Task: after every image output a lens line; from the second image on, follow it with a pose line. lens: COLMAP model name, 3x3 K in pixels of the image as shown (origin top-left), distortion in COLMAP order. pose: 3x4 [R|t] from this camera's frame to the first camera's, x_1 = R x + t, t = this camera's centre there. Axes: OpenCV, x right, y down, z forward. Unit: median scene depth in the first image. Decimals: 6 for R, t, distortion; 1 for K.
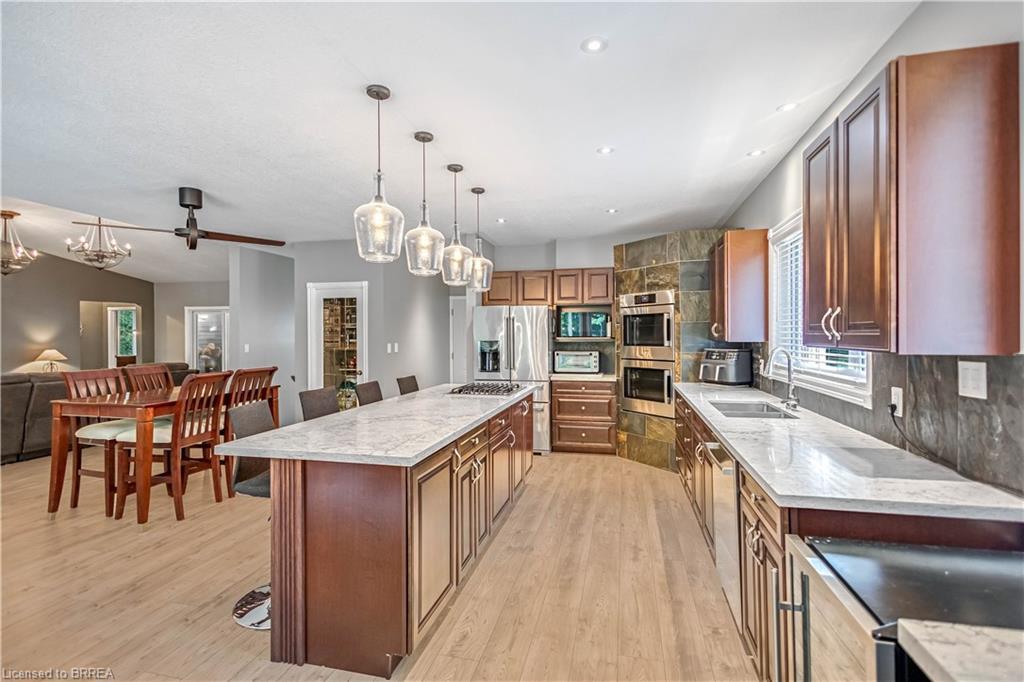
lens RADIAL K [[473.0, 0, 511.8], [0, 473.0, 336.3], [0, 0, 1]] dist [0.002557, 0.000203]
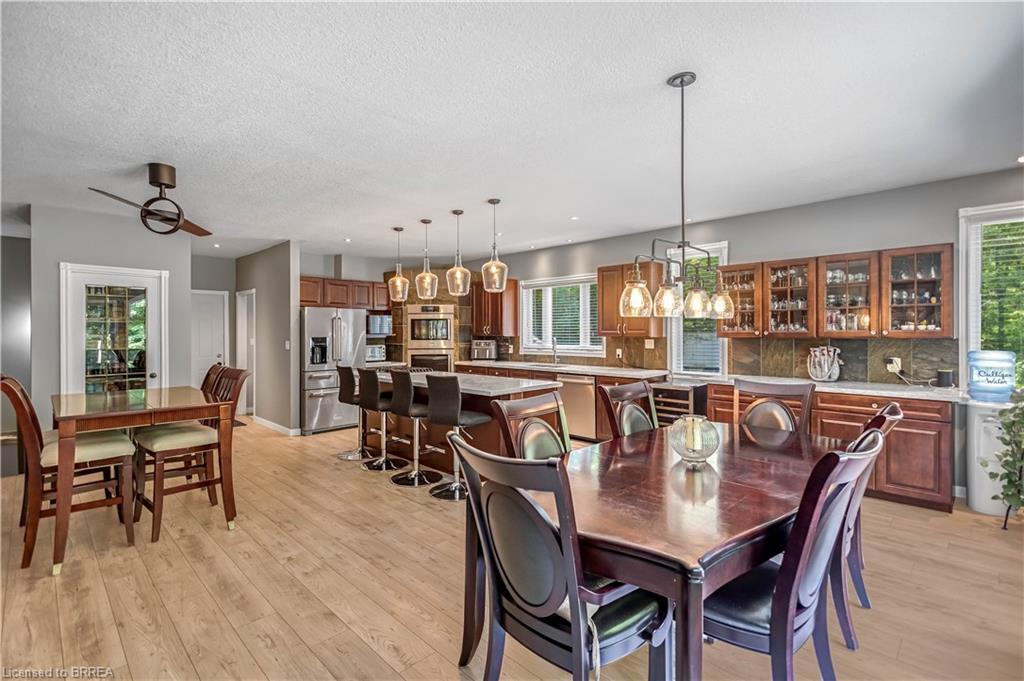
lens RADIAL K [[473.0, 0, 511.8], [0, 473.0, 335.8], [0, 0, 1]] dist [0.002557, 0.000203]
pose [[0.515322, -0.002075, 0.856994, -1.084994], [0.001214, 0.999998, 0.001691, 0.006028], [-0.856996, 0.000169, 0.515323, -0.011390]]
